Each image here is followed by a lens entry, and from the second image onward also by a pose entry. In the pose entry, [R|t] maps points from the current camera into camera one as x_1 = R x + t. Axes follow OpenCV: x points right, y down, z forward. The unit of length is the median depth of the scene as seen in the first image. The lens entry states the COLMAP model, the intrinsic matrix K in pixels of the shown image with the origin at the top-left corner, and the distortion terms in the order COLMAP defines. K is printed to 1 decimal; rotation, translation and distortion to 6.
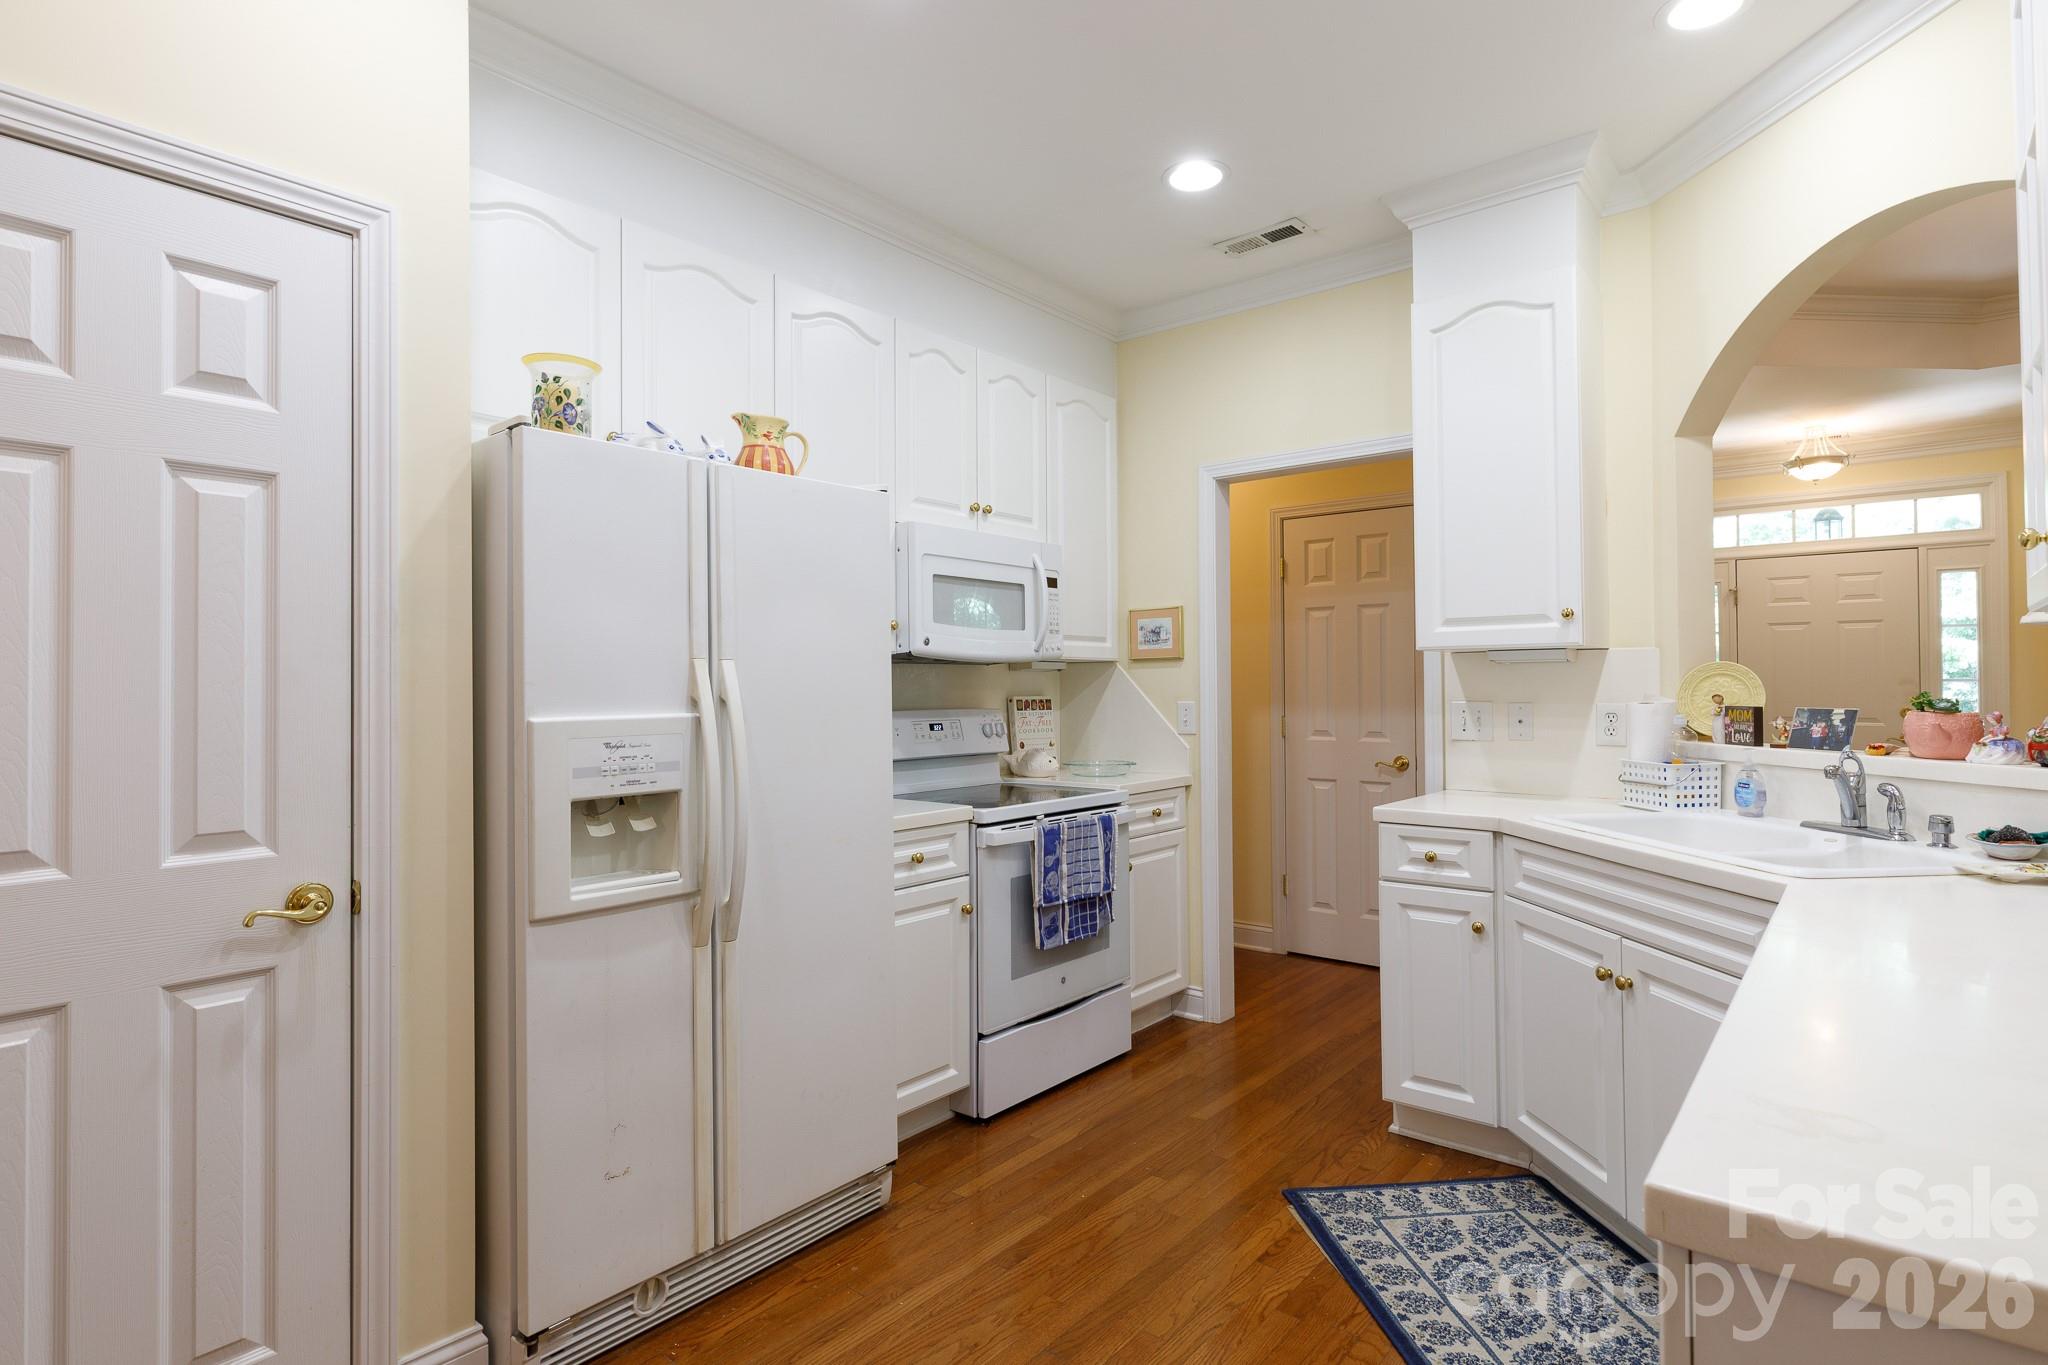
lens RADIAL K [[1055.4, 0, 1020.1], [0, 1055.4, 679.0], [0, 0, 1]] dist [0.004768, 0.001366]
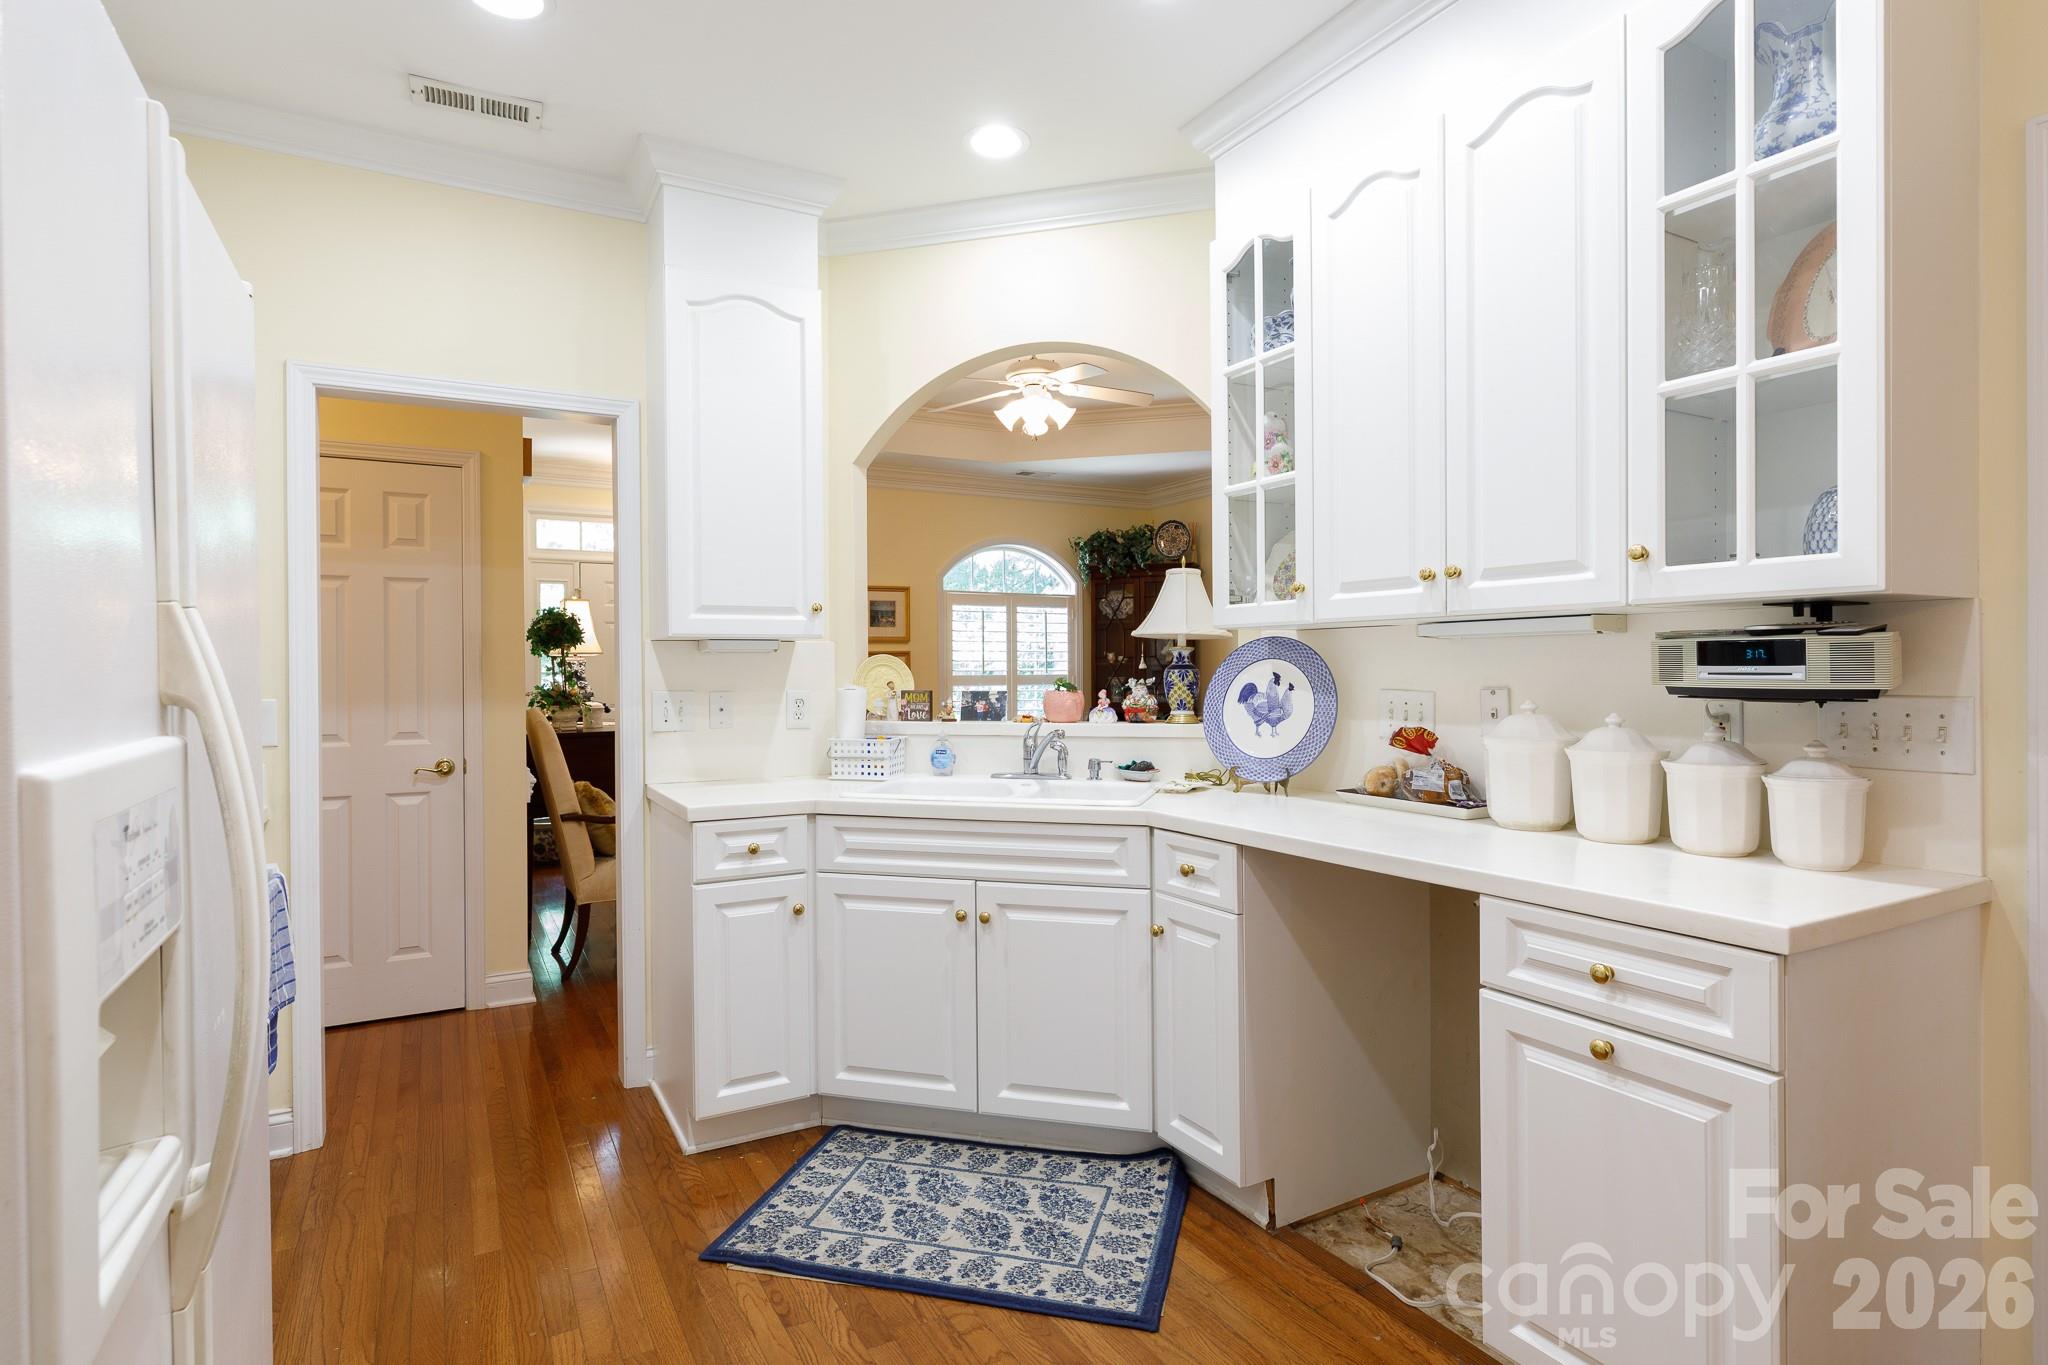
lens RADIAL K [[1055.4, 0, 1027.7], [0, 1055.4, 677.3], [0, 0, 1]] dist [0.004768, 0.001366]
pose [[0.362358, -0.004097, 0.932030, -0.452220], [-0.000439, 0.999989, 0.004566, 0.004838], [-0.932039, -0.002064, 0.362352, 0.430092]]
